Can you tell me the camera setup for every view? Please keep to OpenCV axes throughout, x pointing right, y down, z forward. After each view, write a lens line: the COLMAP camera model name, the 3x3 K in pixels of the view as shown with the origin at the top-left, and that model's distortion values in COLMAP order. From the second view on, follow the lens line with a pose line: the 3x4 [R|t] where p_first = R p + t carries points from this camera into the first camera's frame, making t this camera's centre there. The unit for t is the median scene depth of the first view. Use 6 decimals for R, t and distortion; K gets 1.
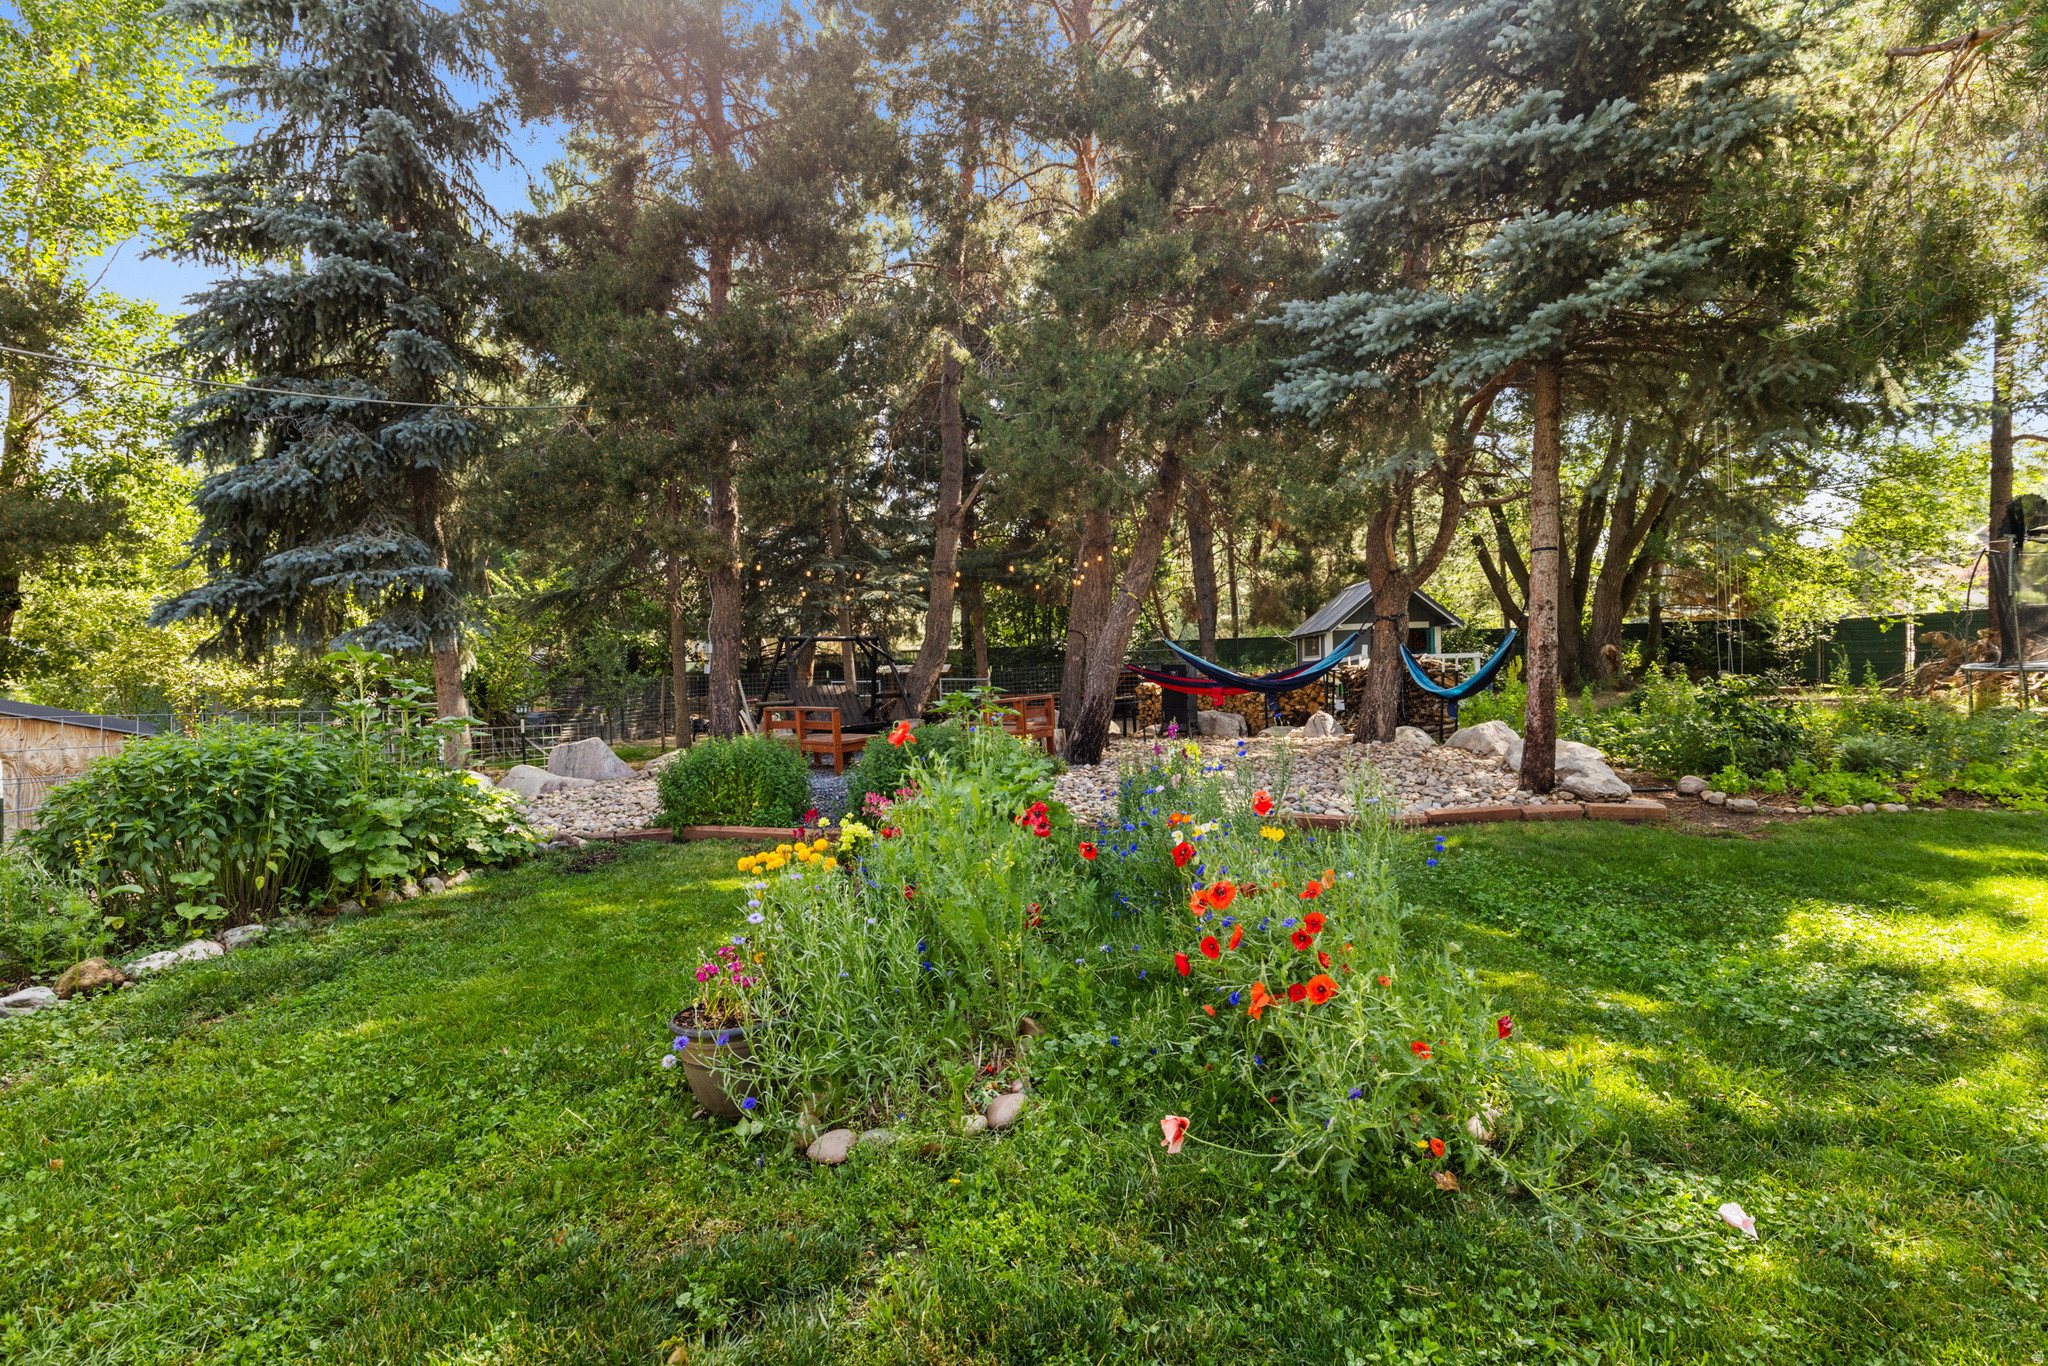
lens RADIAL K [[922.6, 0, 976.4], [0, 922.6, 691.3], [0, 0, 1]] dist [0.004411, -0.001521]
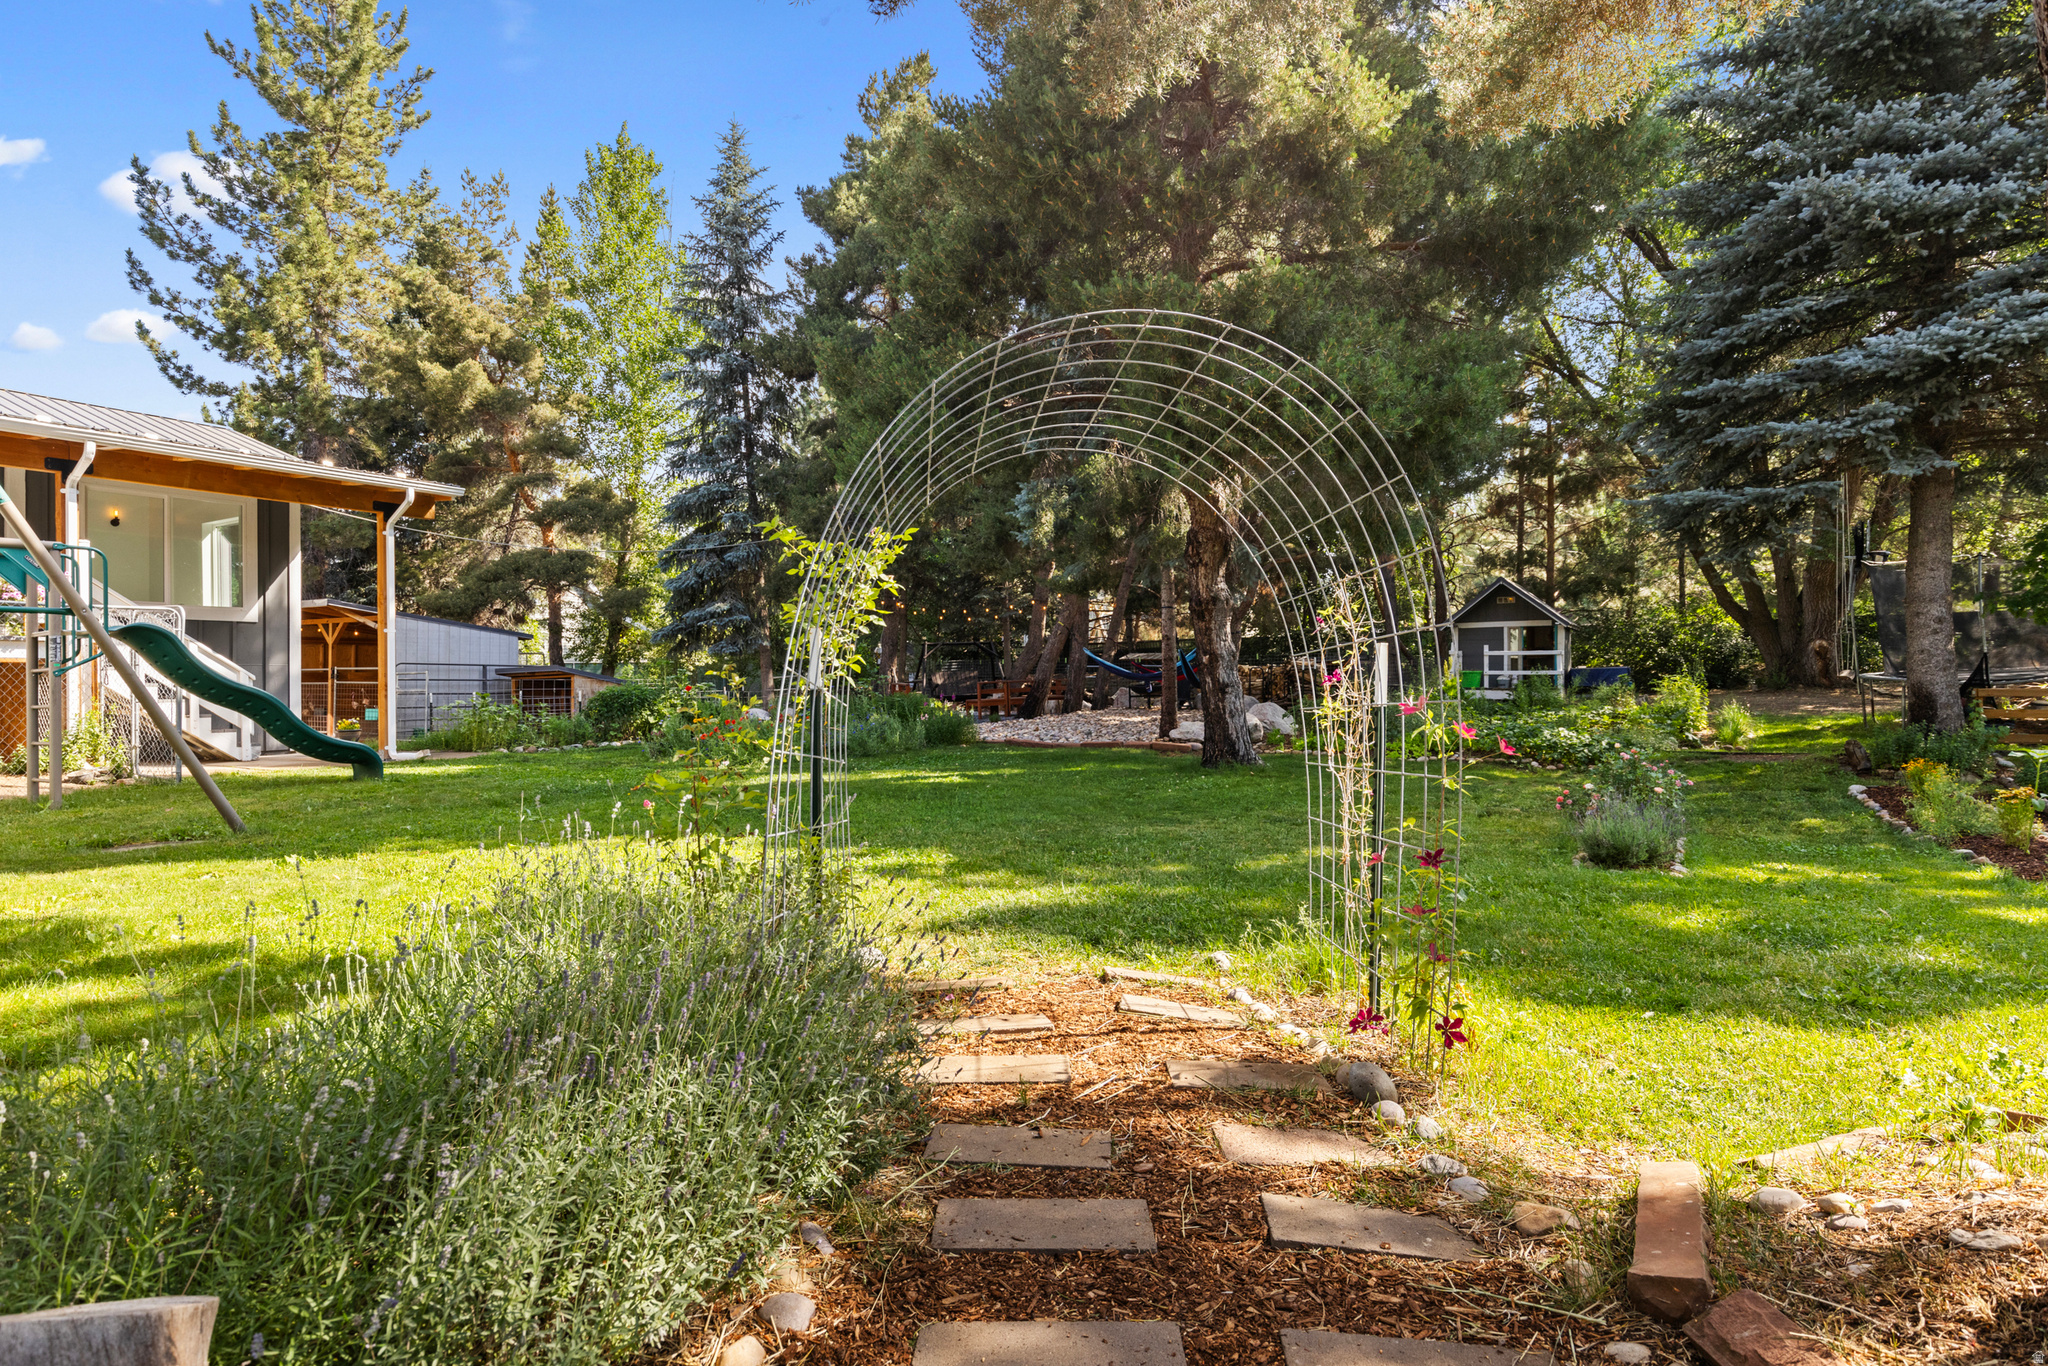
lens RADIAL K [[1065.6, 0, 1025.7], [0, 1065.6, 683.5], [0, 0, 1]] dist [-0.001815, -0.001024]
pose [[0.869791, 0.023610, -0.492856, 1.320461], [-0.015081, 0.999660, 0.021272, -0.037434], [0.493191, -0.011070, 0.869851, -0.932311]]
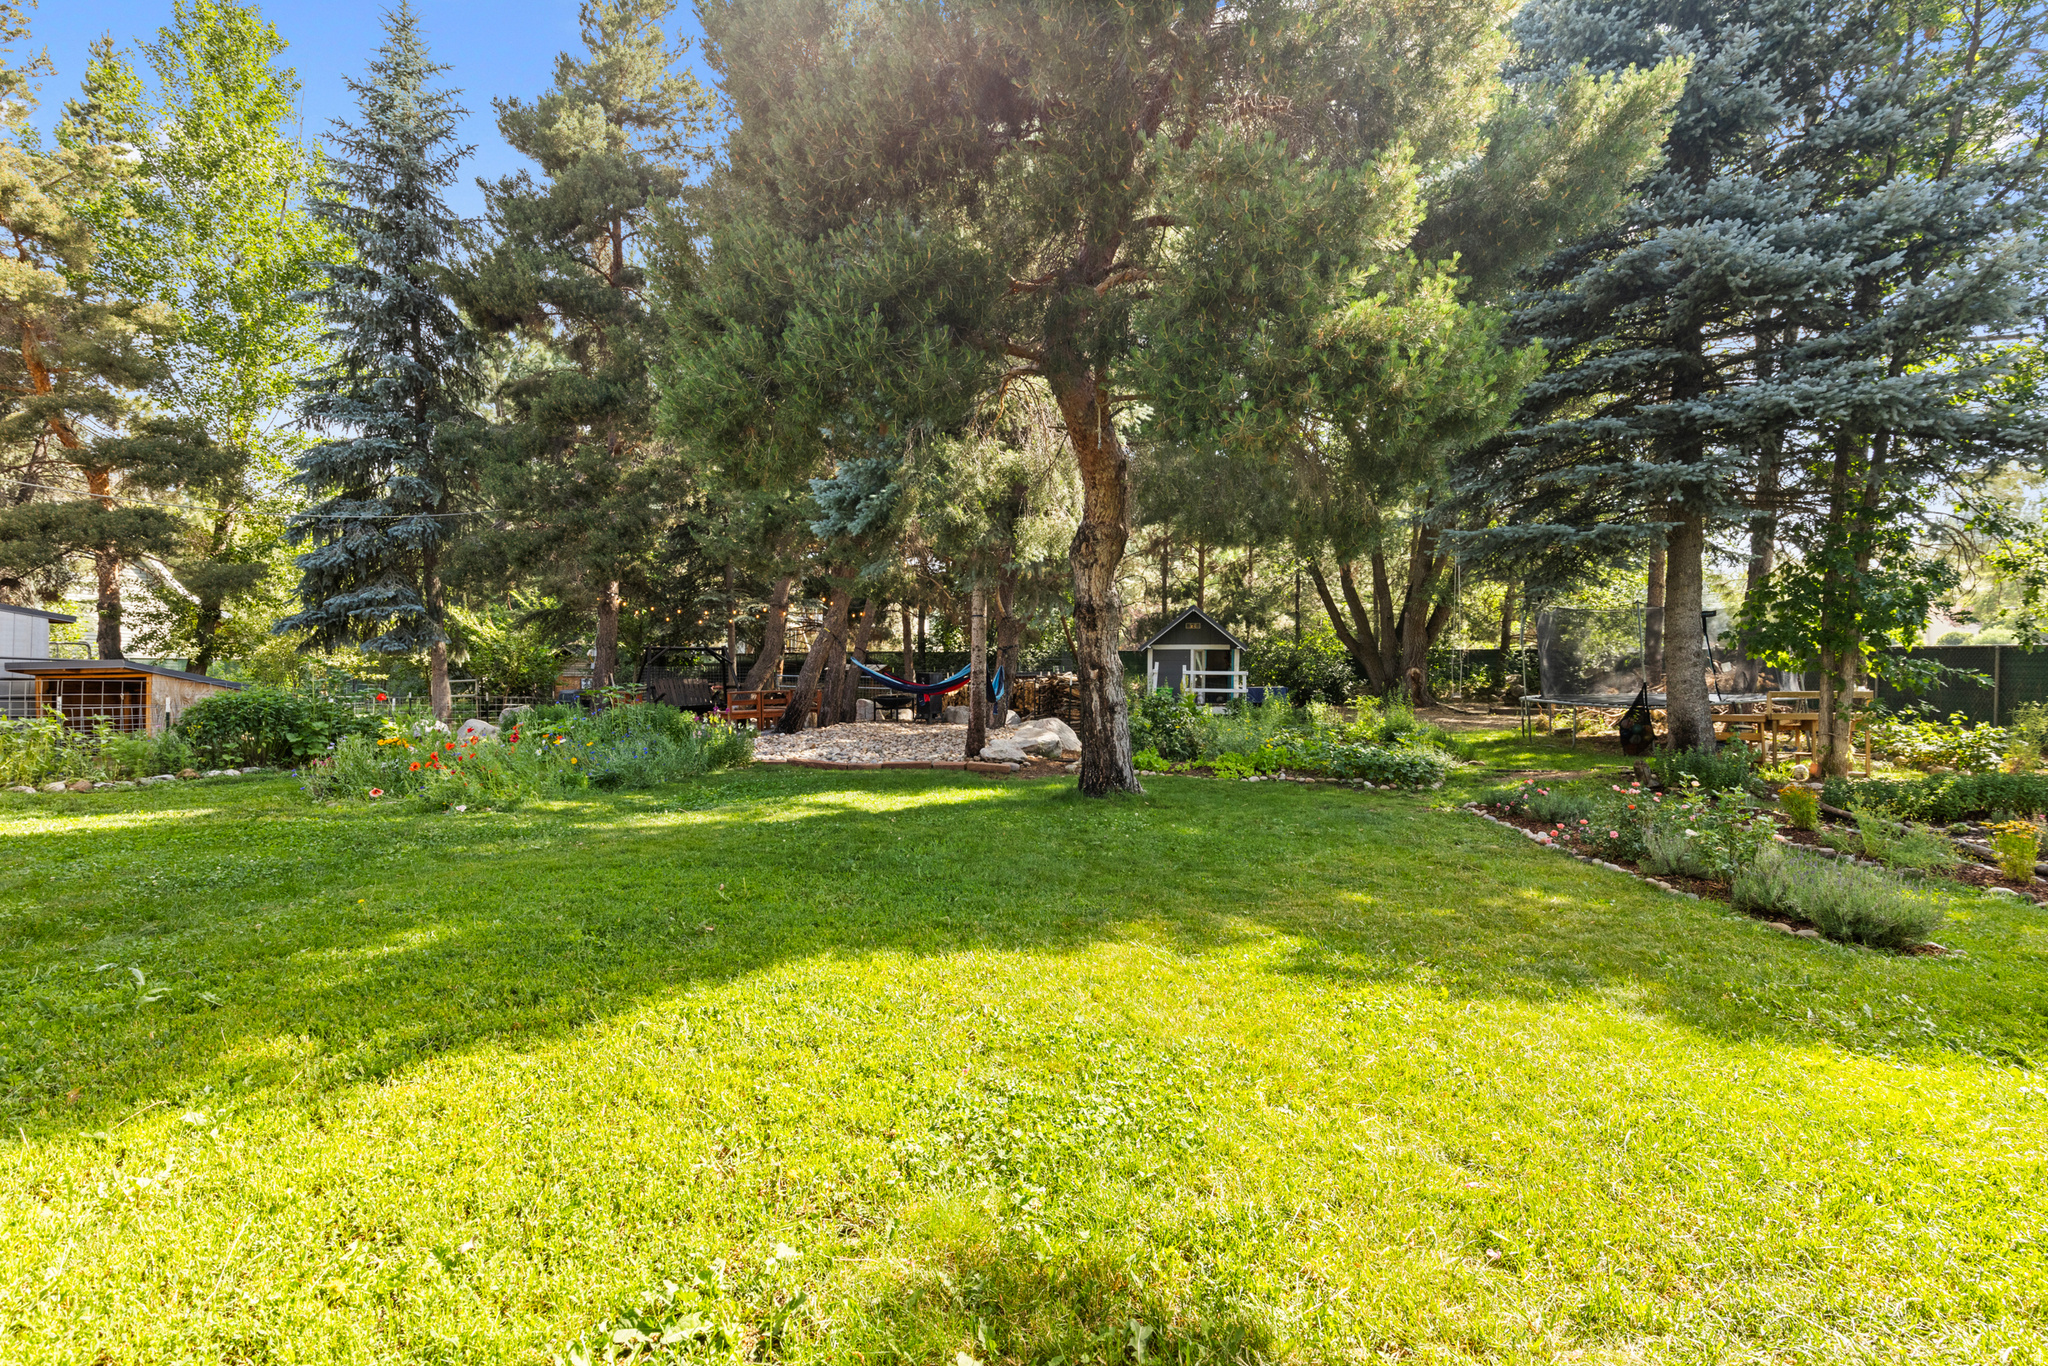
lens RADIAL K [[922.6, 0, 1010.7], [0, 922.6, 690.4], [0, 0, 1]] dist [0.004411, -0.001521]
pose [[0.989203, 0.037866, -0.141577, 0.852798], [-0.036786, 0.999271, 0.010233, -0.031299], [0.141861, -0.004915, 0.989874, -0.640142]]
